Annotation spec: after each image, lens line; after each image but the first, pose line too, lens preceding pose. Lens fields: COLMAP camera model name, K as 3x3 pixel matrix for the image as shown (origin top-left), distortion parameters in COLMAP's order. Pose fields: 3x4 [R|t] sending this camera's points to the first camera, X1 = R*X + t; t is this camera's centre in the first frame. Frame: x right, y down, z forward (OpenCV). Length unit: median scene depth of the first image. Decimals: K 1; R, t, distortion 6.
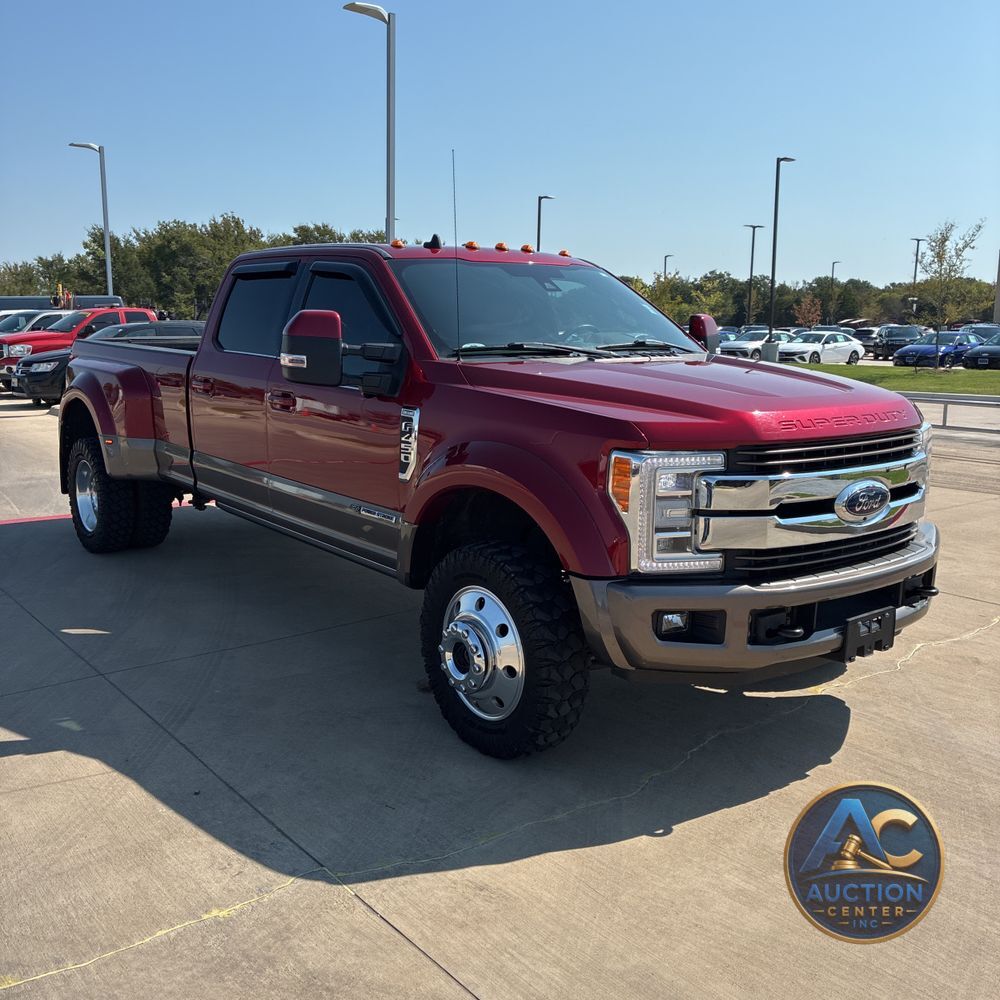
lens RADIAL K [[1028.8, 0, 492.7], [0, 1028.8, 483.5], [0, 0, 1]] dist [0.008878, 0.002565]
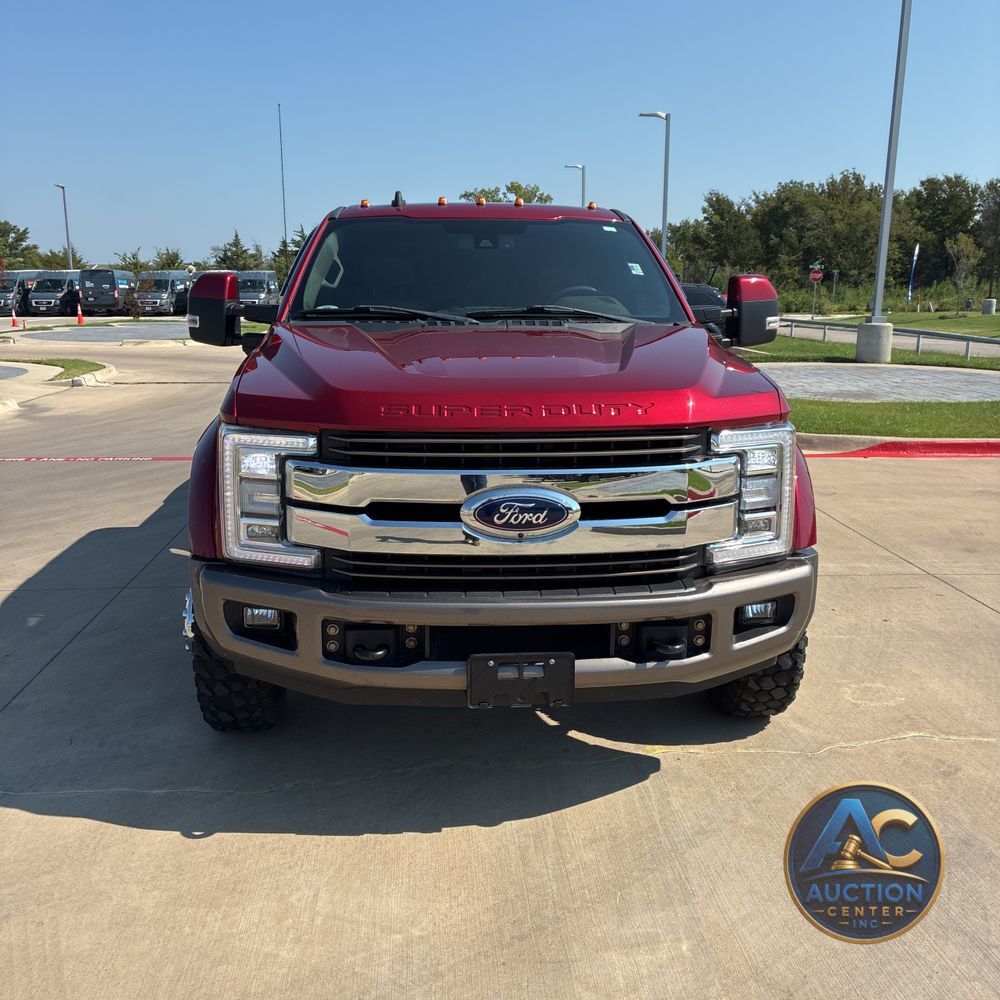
lens RADIAL K [[1018.7, 0, 500.0], [0, 1018.7, 500.0], [0, 0, 1]] dist [0.025433, -0.000401]
pose [[0.828918, 0.114742, -0.547476, 0.621992], [-0.085846, 0.993236, 0.078191, -0.042511], [0.552744, -0.017815, 0.833160, 0.276137]]
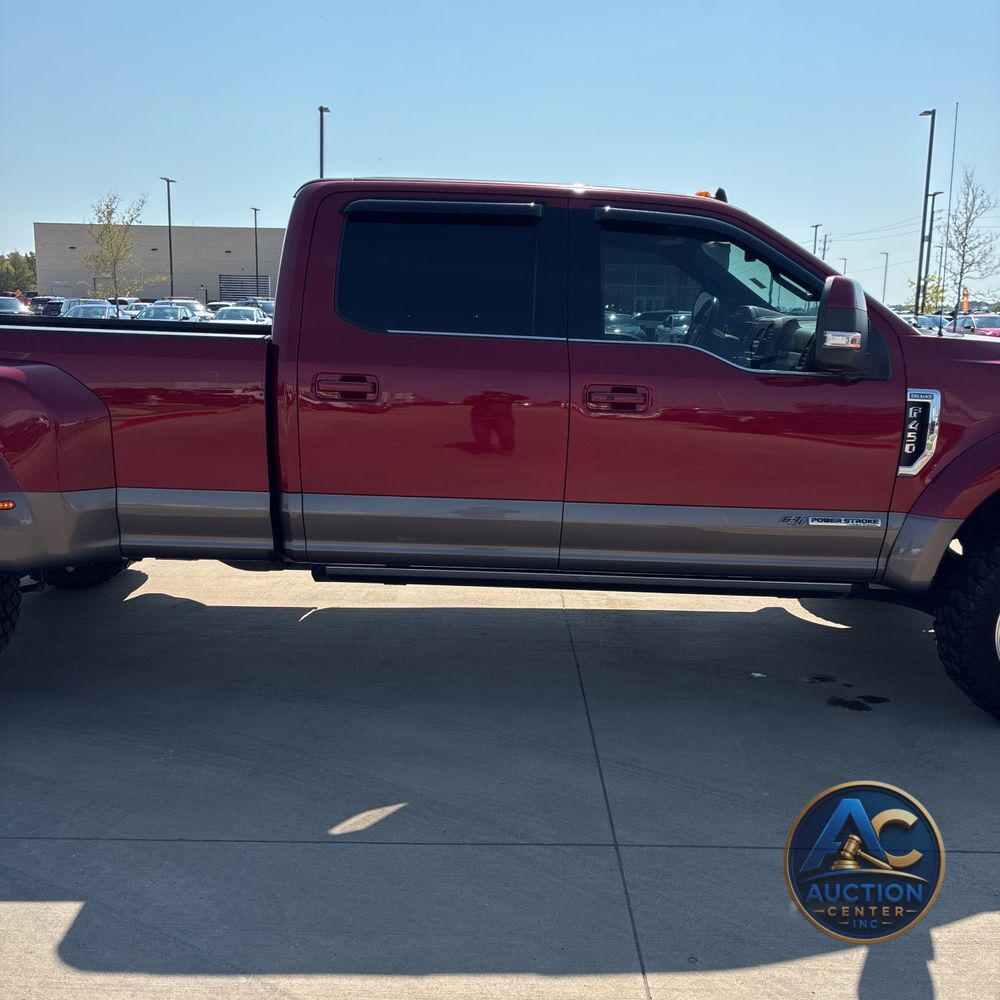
lens RADIAL K [[1016.0, 0, 514.2], [0, 1016.0, 499.1], [0, 0, 1]] dist [0.016661, -0.020430]
pose [[0.603362, -0.139927, 0.785095, -0.904424], [0.106916, 0.989792, 0.094243, -0.092649], [-0.790268, 0.027076, 0.612163, 0.682883]]
